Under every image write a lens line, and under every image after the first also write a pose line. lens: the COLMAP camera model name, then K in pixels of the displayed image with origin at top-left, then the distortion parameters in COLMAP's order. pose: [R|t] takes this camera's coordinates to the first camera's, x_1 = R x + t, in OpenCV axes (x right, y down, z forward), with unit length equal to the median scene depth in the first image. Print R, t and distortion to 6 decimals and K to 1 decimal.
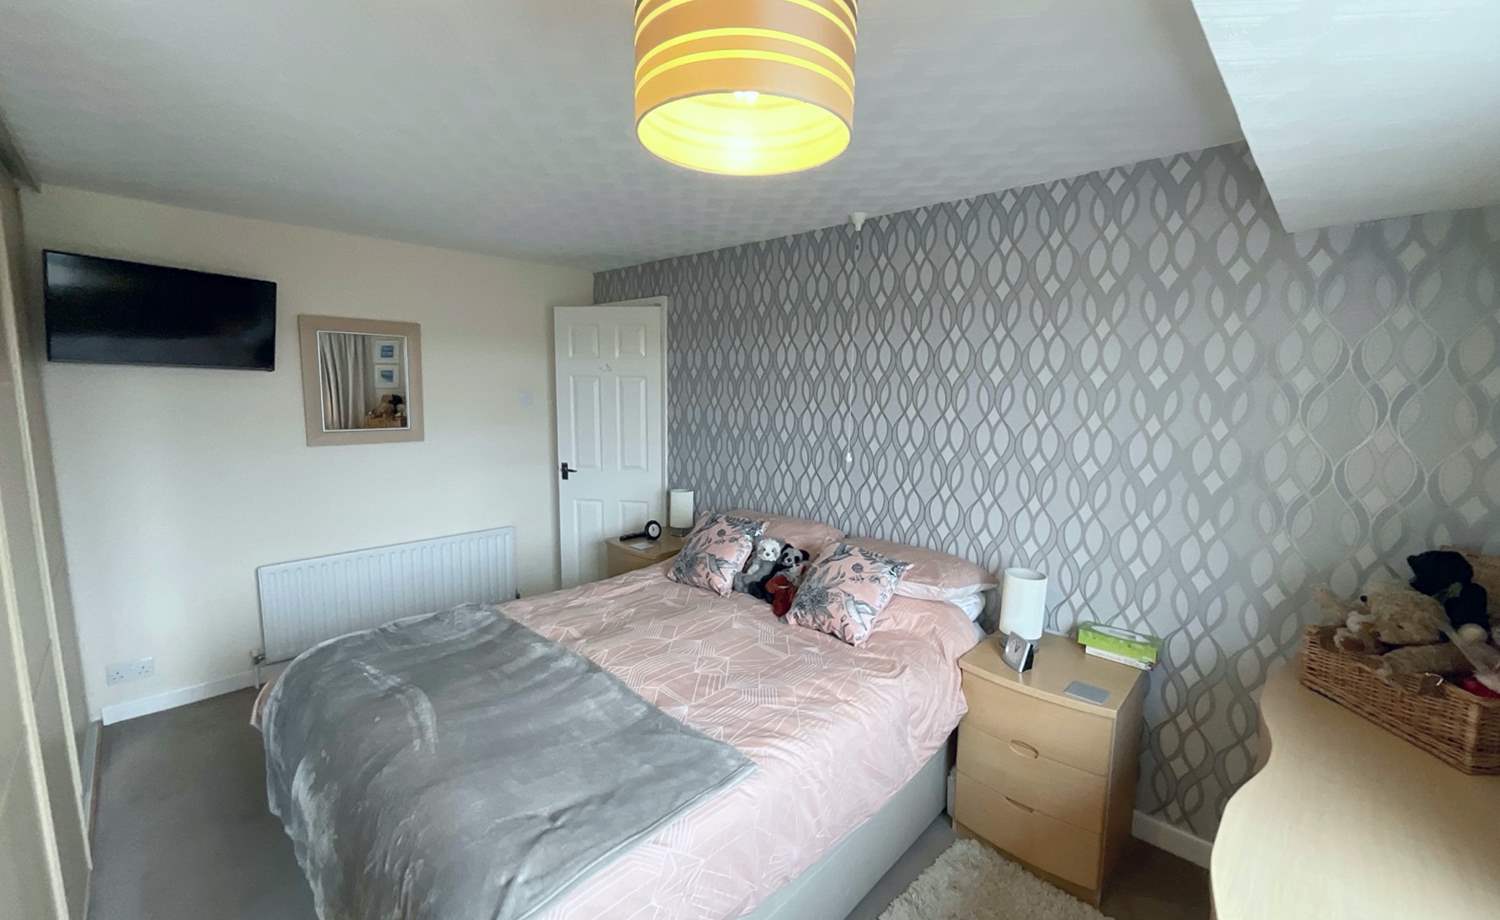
lens RADIAL K [[608.3, 0, 751.3], [0, 608.3, 459.4], [0, 0, 1]] dist [-0.000722, -0.000117]
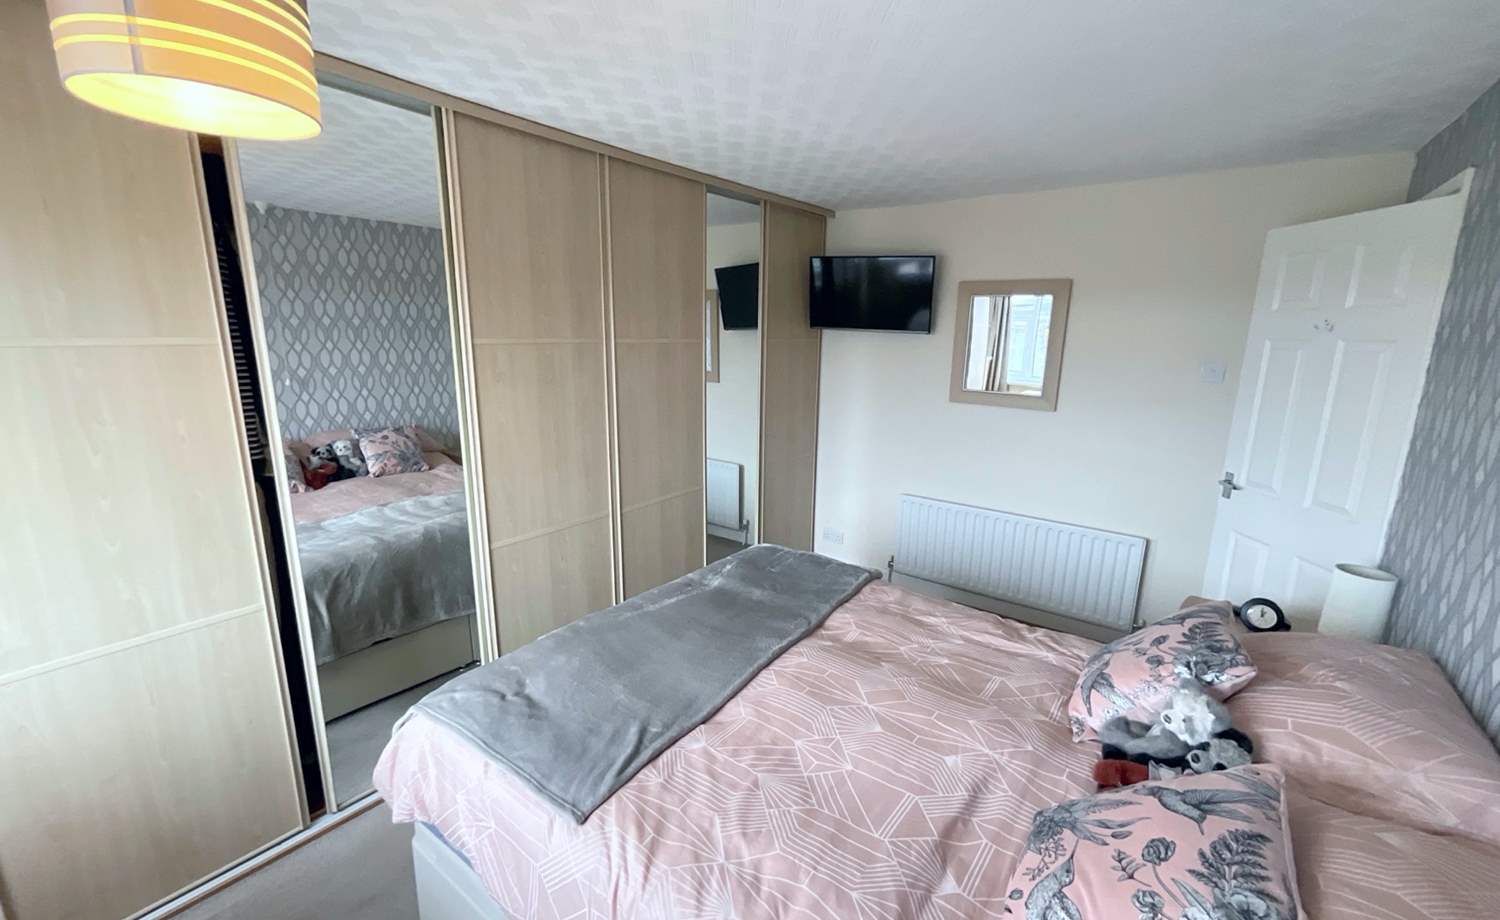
lens RADIAL K [[608.3, 0, 751.3], [0, 608.3, 459.4], [0, 0, 1]] dist [-0.000722, -0.000117]
pose [[0.127715, 0.196229, -0.972205, 0.454274], [-0.140712, 0.973902, 0.178087, -0.089330], [0.981778, 0.114057, 0.151994, 0.652459]]
